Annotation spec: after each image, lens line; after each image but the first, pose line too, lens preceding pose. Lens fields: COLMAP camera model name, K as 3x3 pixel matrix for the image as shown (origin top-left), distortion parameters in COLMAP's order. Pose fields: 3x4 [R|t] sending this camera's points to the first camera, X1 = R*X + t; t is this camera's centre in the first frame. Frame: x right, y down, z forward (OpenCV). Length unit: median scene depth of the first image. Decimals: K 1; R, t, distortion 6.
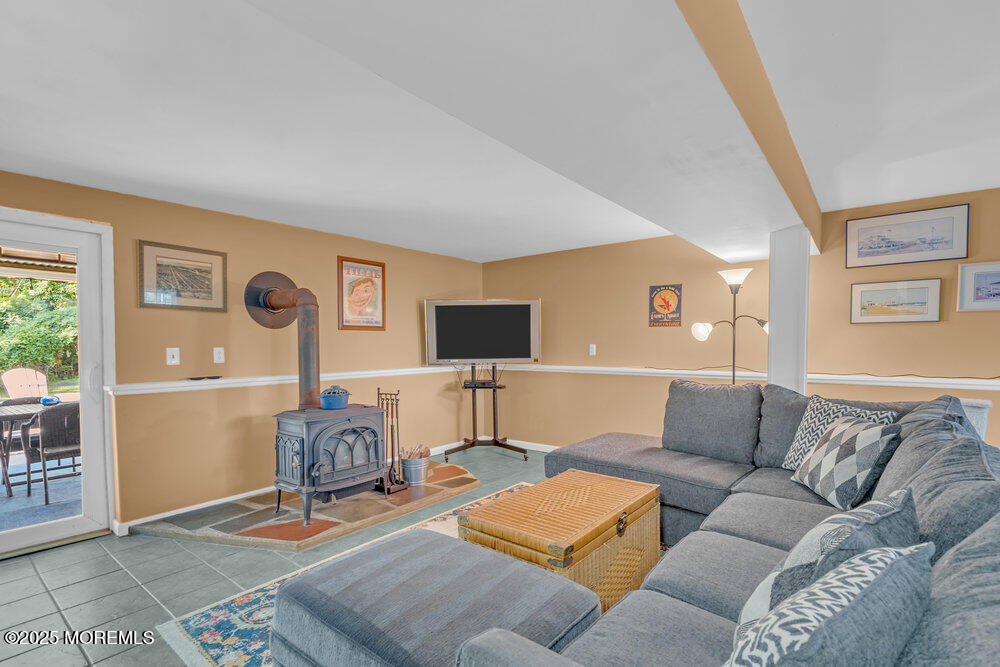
lens RADIAL K [[469.4, 0, 499.2], [0, 469.4, 358.2], [0, 0, 1]] dist [0.003576, 0.000486]
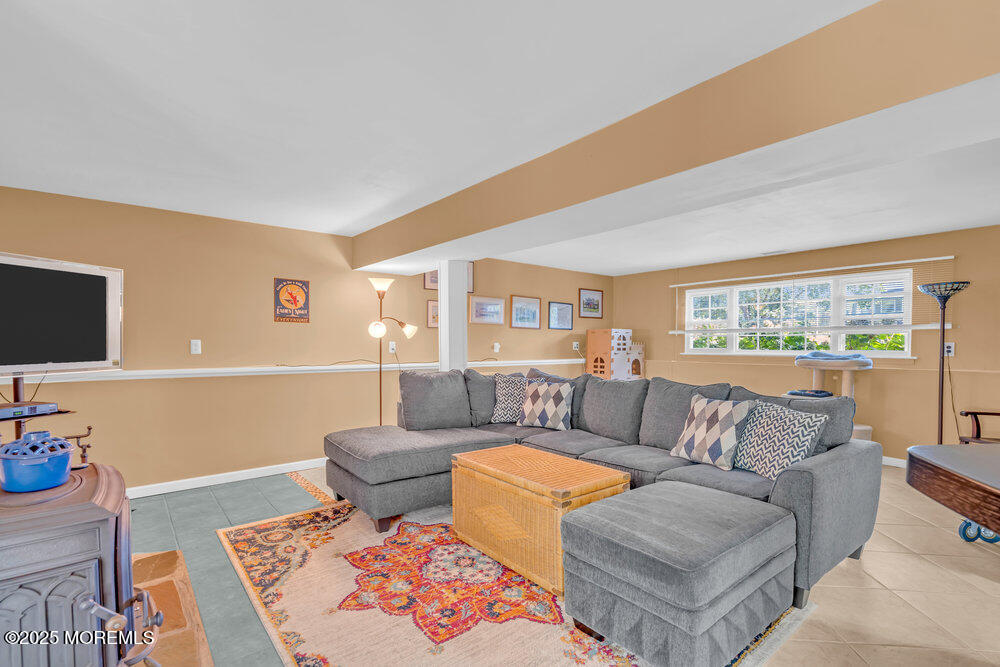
lens RADIAL K [[469.4, 0, 499.2], [0, 469.4, 358.2], [0, 0, 1]] dist [0.003576, 0.000486]
pose [[0.215596, -0.027792, 0.976087, -0.501752], [0.025093, 0.999422, 0.022914, -0.005291], [-0.976160, 0.019553, 0.216169, 0.378675]]
